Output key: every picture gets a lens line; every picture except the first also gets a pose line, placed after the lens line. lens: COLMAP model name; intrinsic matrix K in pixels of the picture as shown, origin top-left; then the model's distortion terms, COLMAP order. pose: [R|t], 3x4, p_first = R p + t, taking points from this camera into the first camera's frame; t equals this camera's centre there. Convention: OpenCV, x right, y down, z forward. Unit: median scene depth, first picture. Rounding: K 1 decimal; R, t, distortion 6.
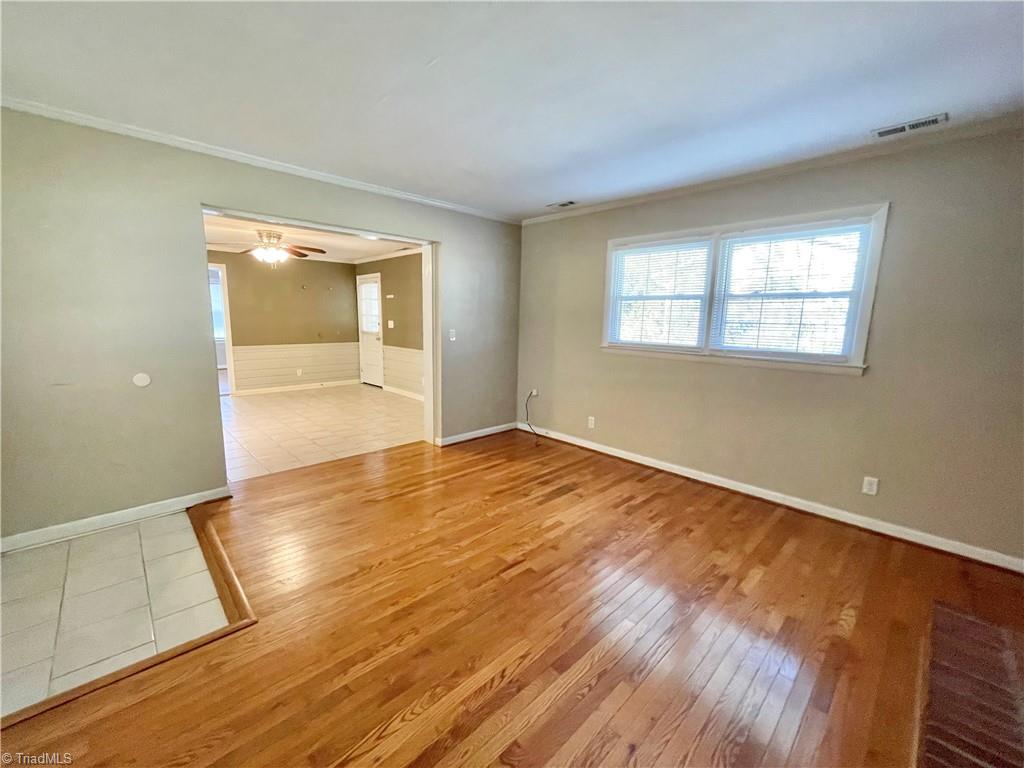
lens RADIAL K [[417.9, 0, 507.3], [0, 417.9, 384.1], [0, 0, 1]] dist [-0.001207, 0.000477]
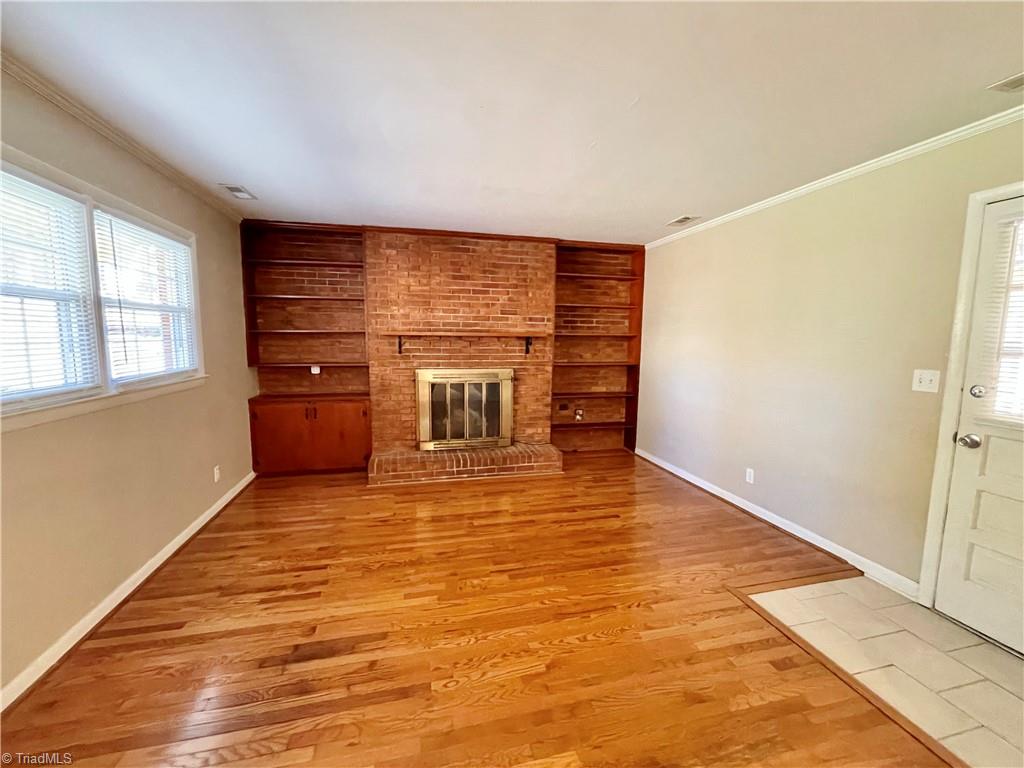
lens RADIAL K [[416.9, 0, 510.7], [0, 416.9, 383.1], [0, 0, 1]] dist [-0.000097, 0.000139]
pose [[-0.866007, -0.086266, 0.492534, -0.338311], [0.050338, 0.964961, 0.257518, -0.218067], [-0.497492, 0.247806, -0.831321, 1.231890]]
